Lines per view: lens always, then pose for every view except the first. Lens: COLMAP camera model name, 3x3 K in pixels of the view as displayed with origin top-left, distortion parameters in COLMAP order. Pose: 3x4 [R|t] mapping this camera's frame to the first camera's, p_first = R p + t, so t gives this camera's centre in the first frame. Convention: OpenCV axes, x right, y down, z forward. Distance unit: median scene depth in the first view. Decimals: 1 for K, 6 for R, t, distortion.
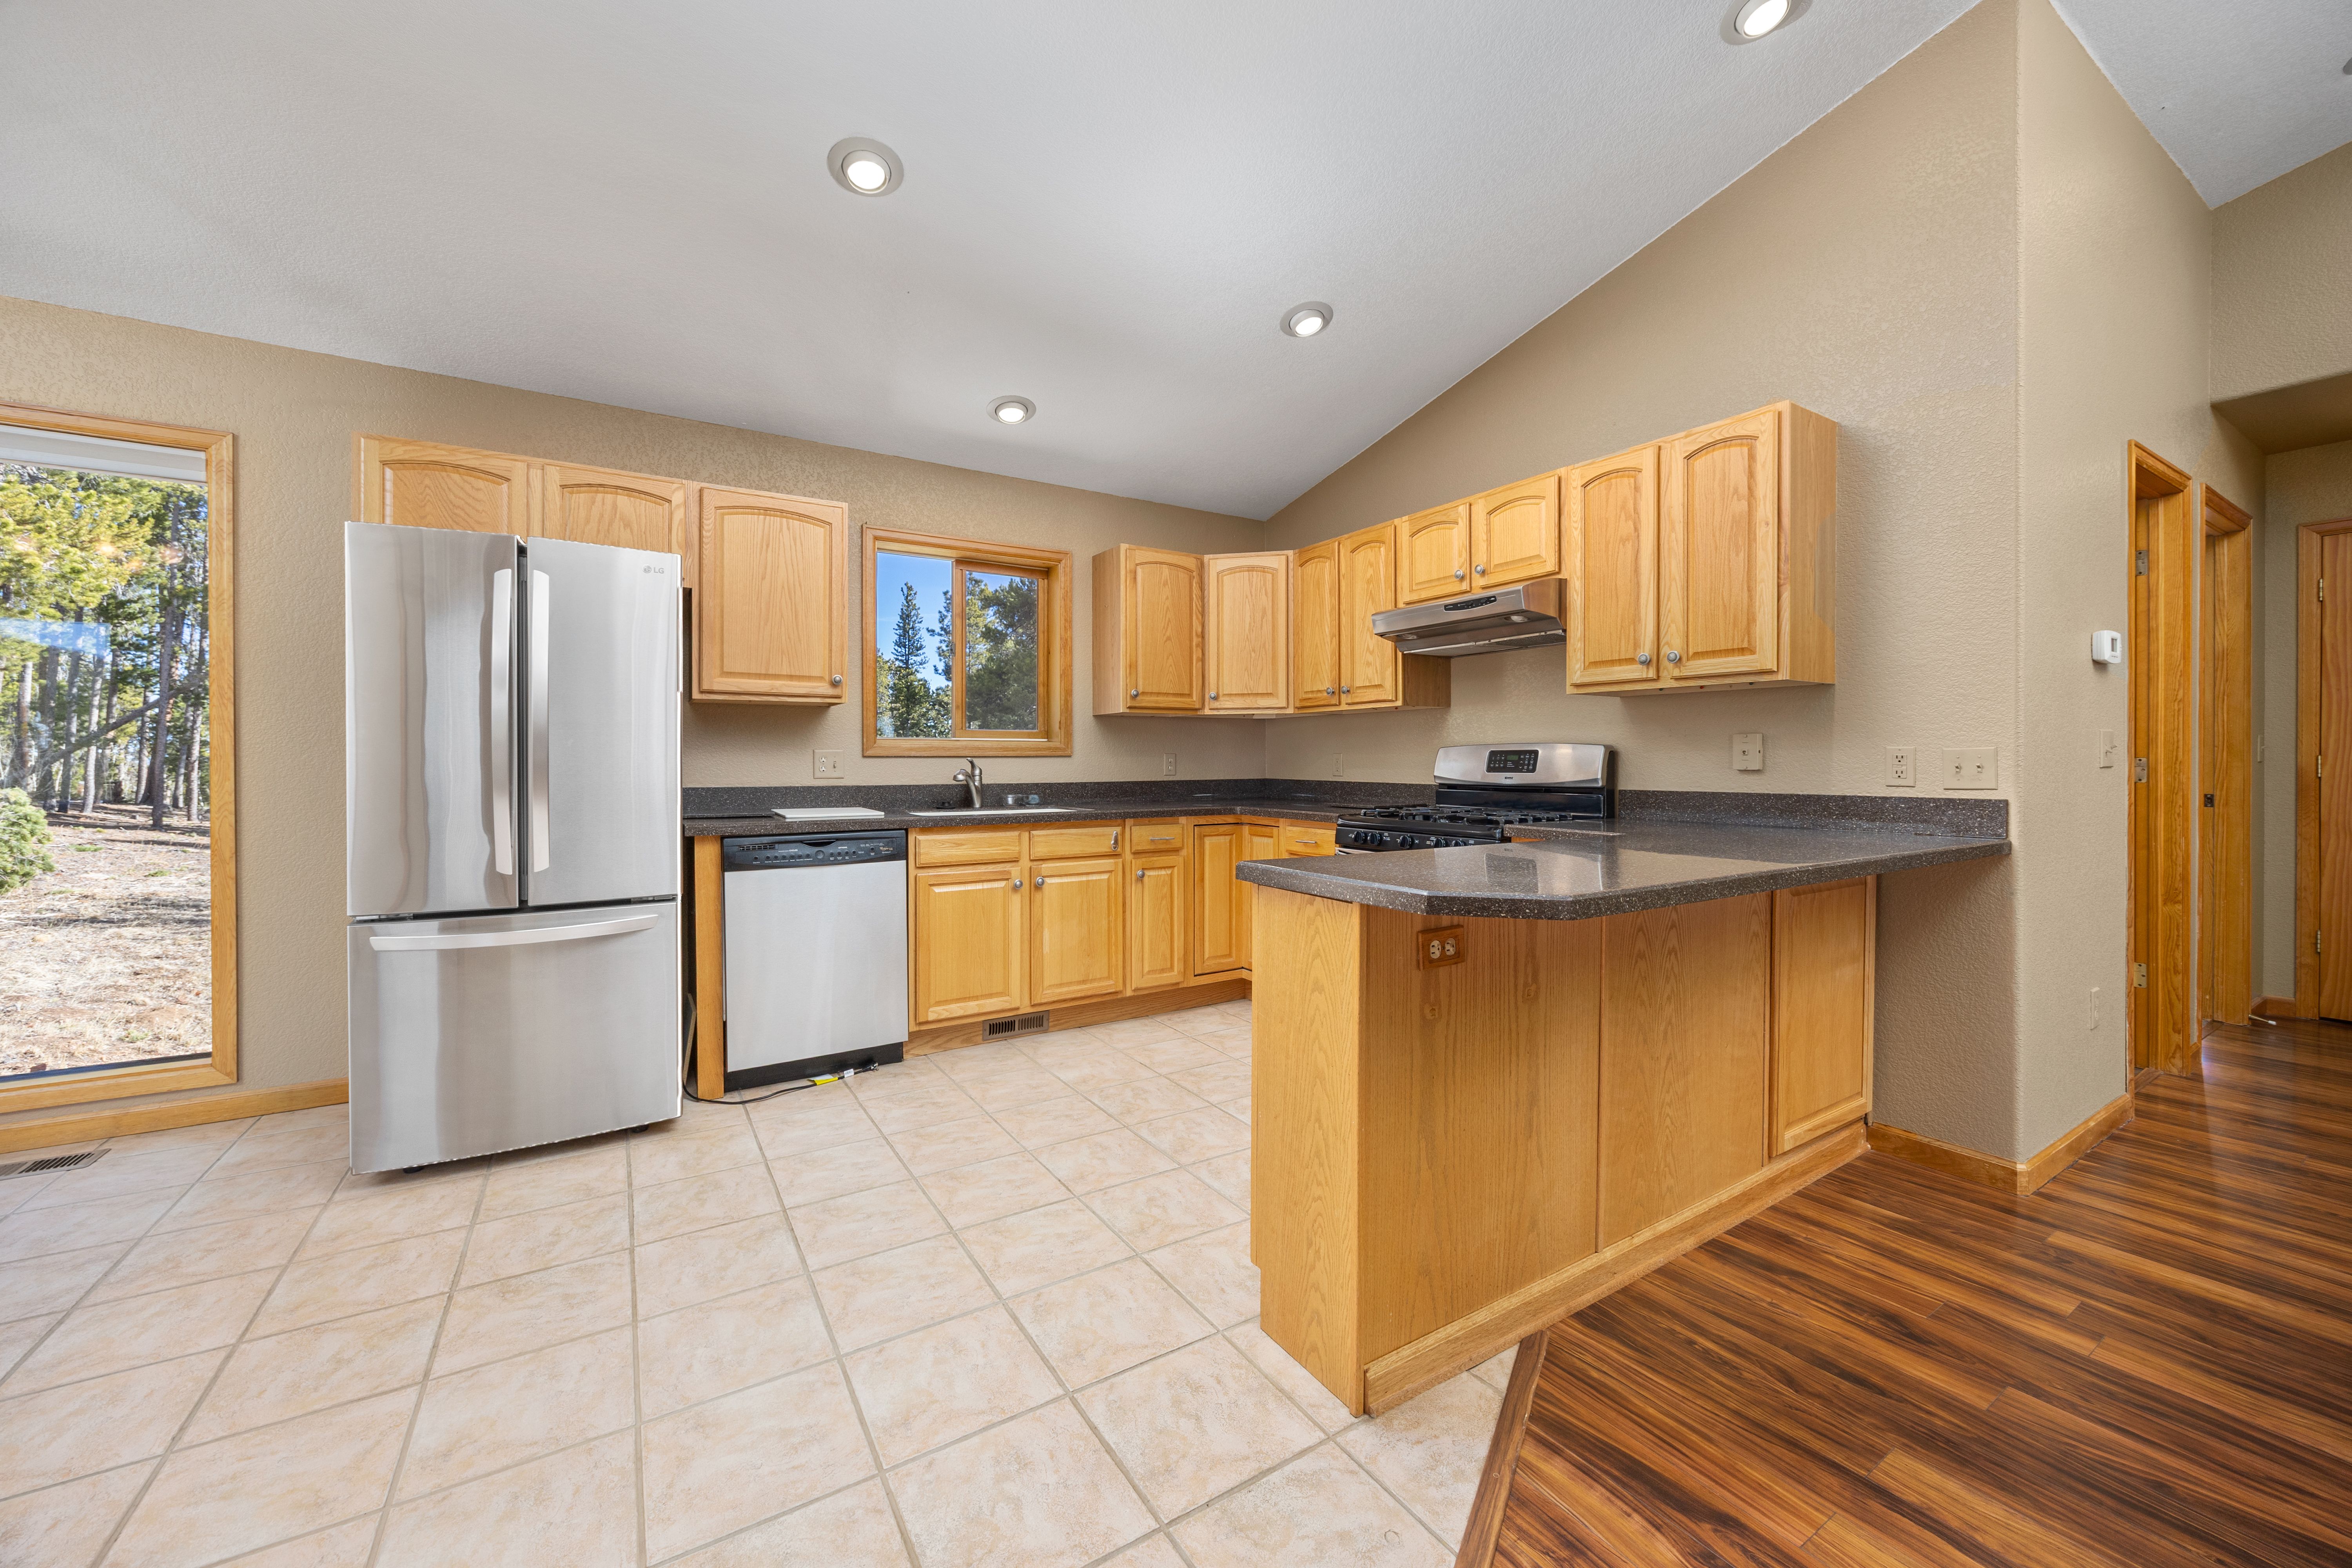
lens RADIAL K [[898.3, 0, 1185.4], [0, 898.3, 767.7], [0, 0, 1]] dist [-0.003518, -0.000165]
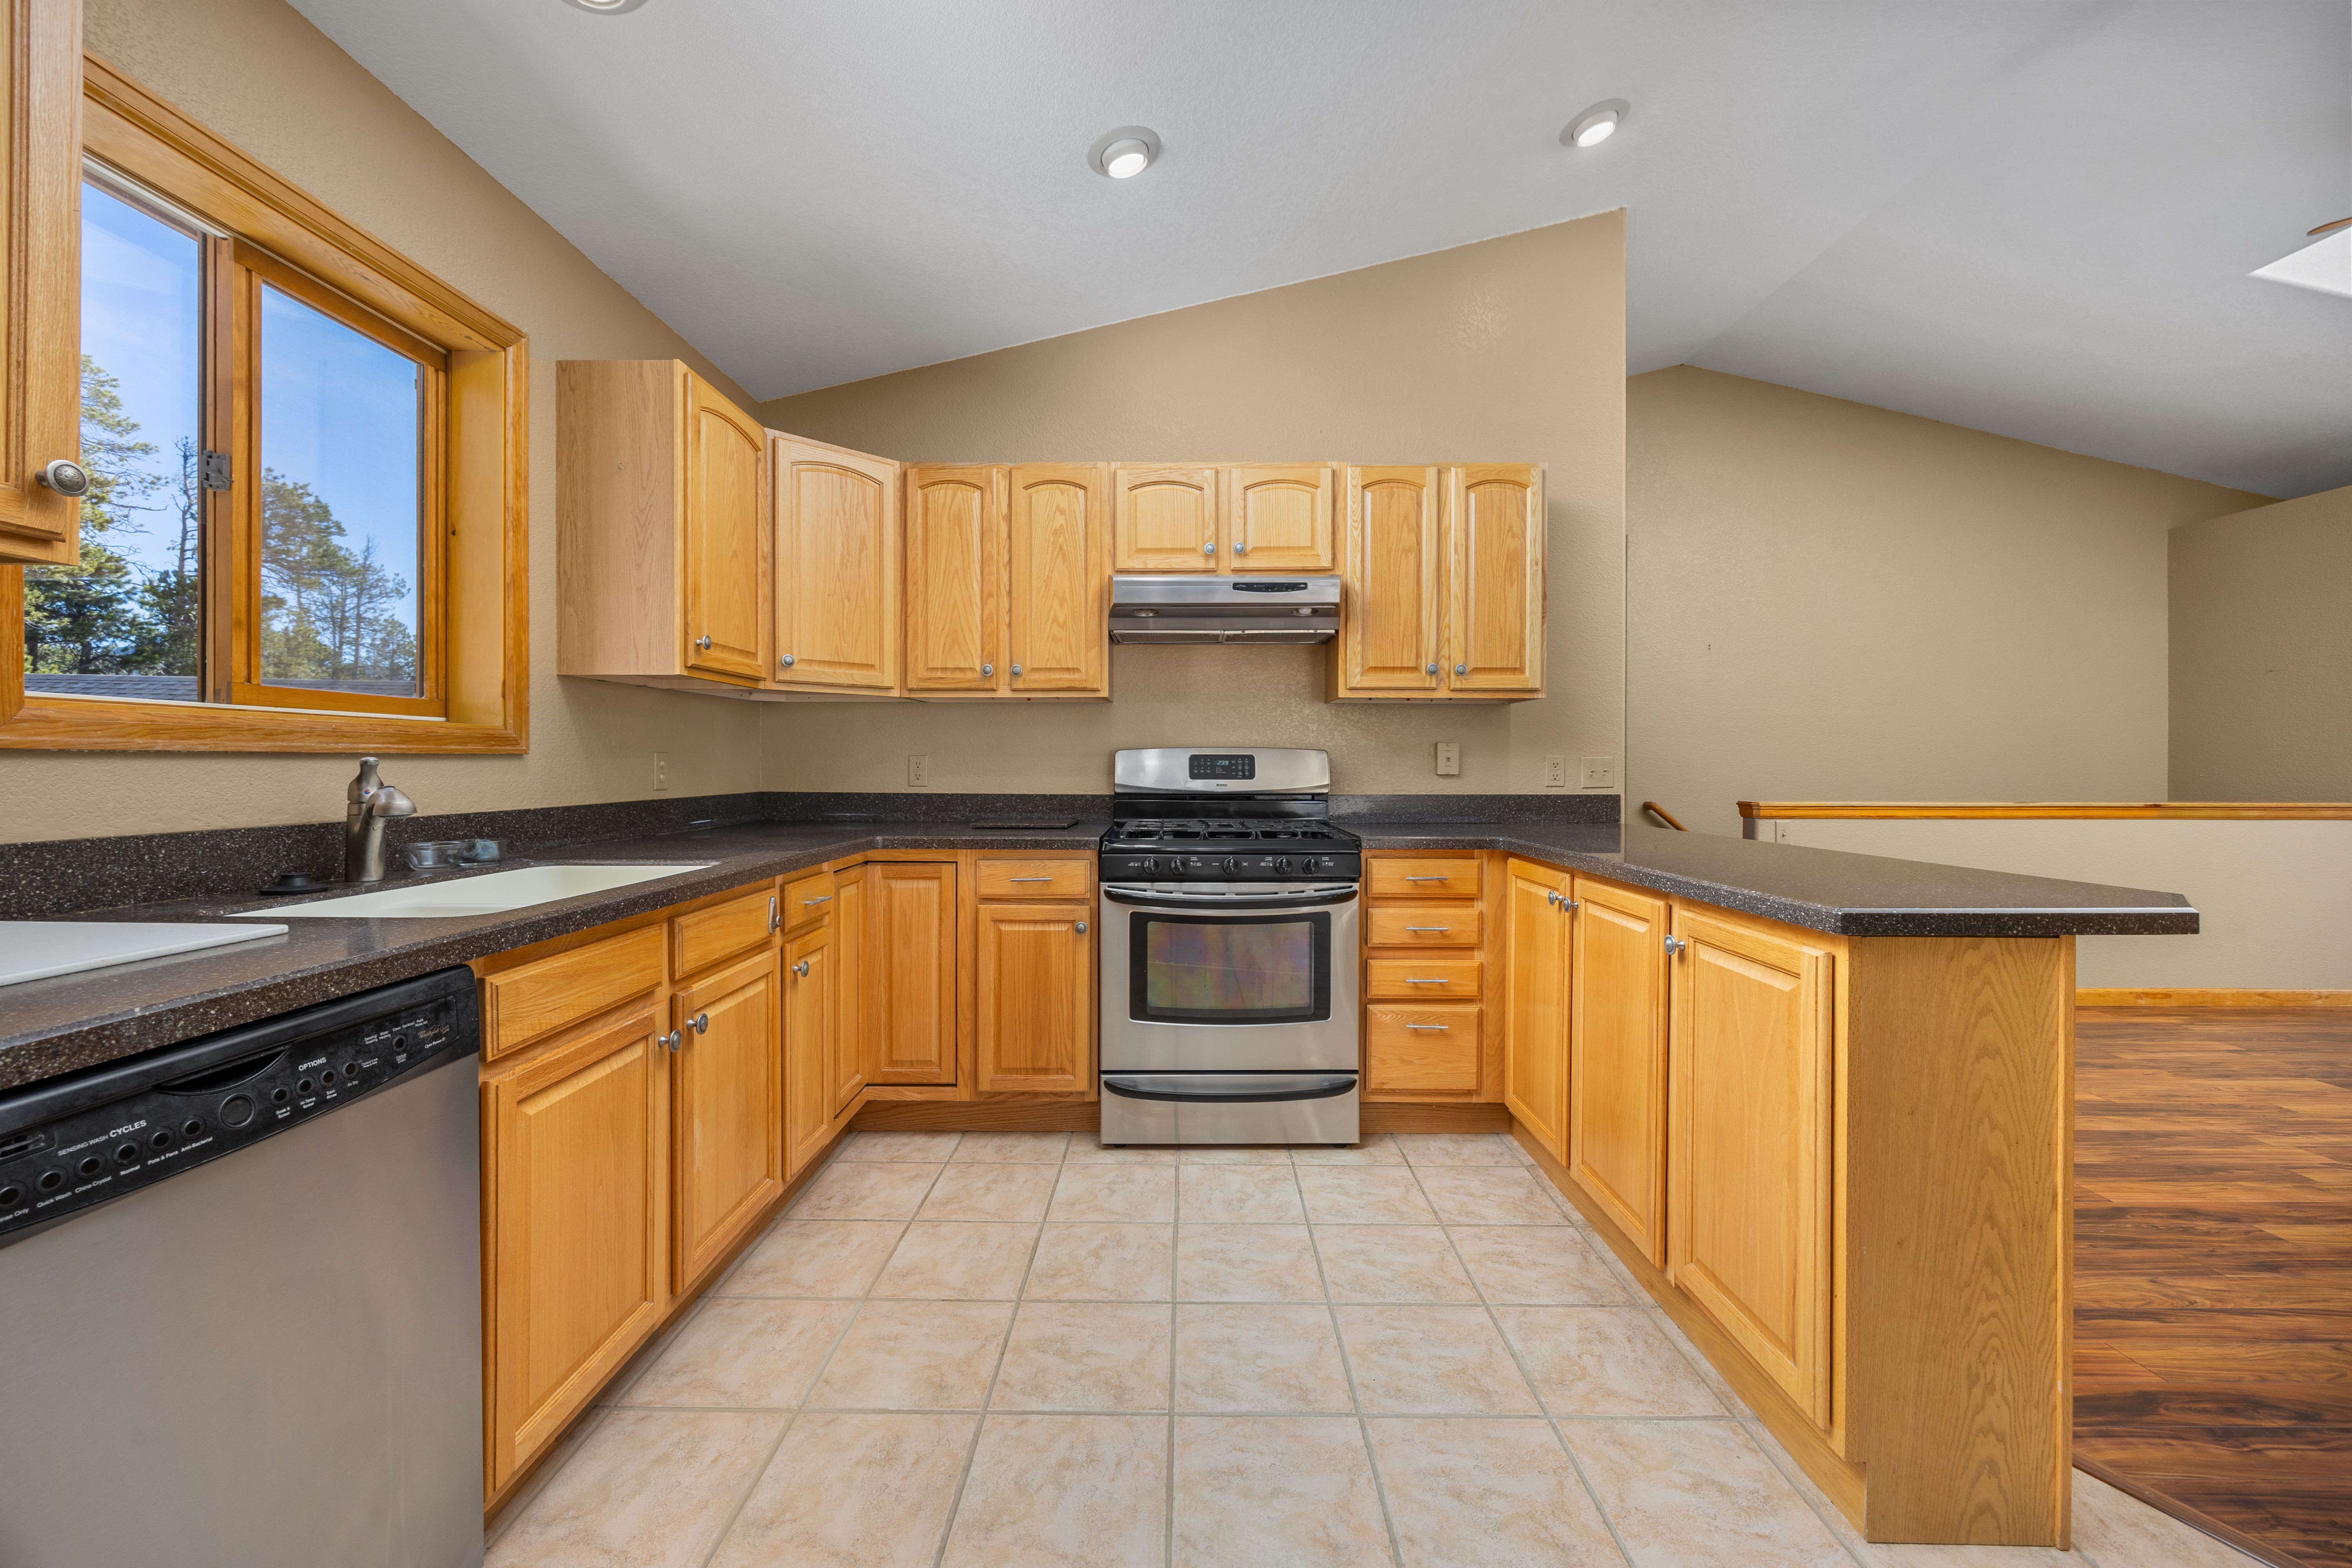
lens RADIAL K [[898.3, 0, 1173.3], [0, 898.3, 772.4], [0, 0, 1]] dist [-0.003518, -0.000165]
pose [[0.546285, -0.004625, 0.837586, -0.416310], [0.004725, 0.999986, 0.002440, -0.003693], [-0.837586, 0.002625, 0.546299, 0.536588]]
